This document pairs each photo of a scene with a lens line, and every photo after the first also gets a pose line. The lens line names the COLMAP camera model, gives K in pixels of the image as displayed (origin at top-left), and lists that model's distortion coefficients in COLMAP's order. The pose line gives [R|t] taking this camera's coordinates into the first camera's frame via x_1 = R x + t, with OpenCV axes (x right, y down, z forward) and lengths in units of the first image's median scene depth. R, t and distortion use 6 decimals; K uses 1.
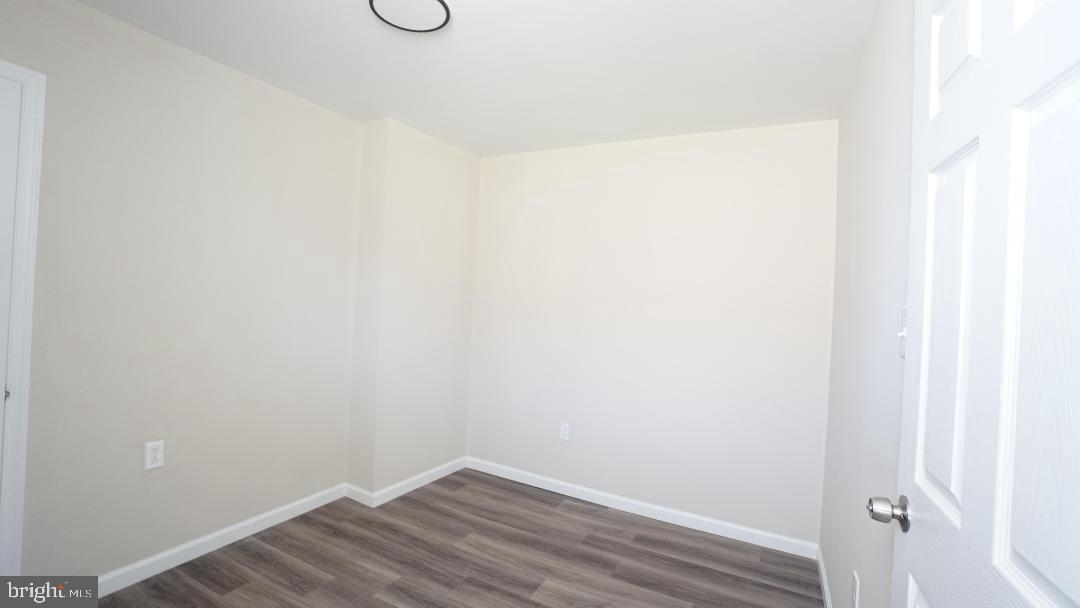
lens RADIAL K [[468.4, 0, 540.0], [0, 468.4, 304.0], [0, 0, 1]] dist [-0.071017, 0.026980]
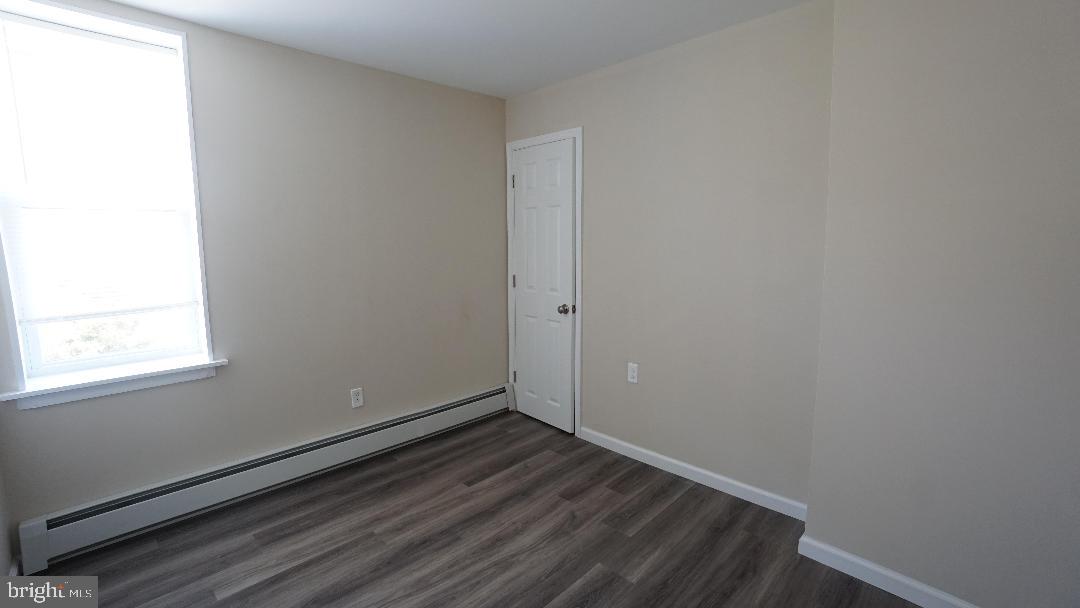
lens RADIAL K [[468.4, 0, 540.0], [0, 468.4, 304.0], [0, 0, 1]] dist [-0.071017, 0.026980]
pose [[-0.306226, 0.087302, -0.947947, 0.489089], [-0.012322, 0.995339, 0.095647, -0.004533], [0.951879, 0.040971, -0.303723, 1.015015]]
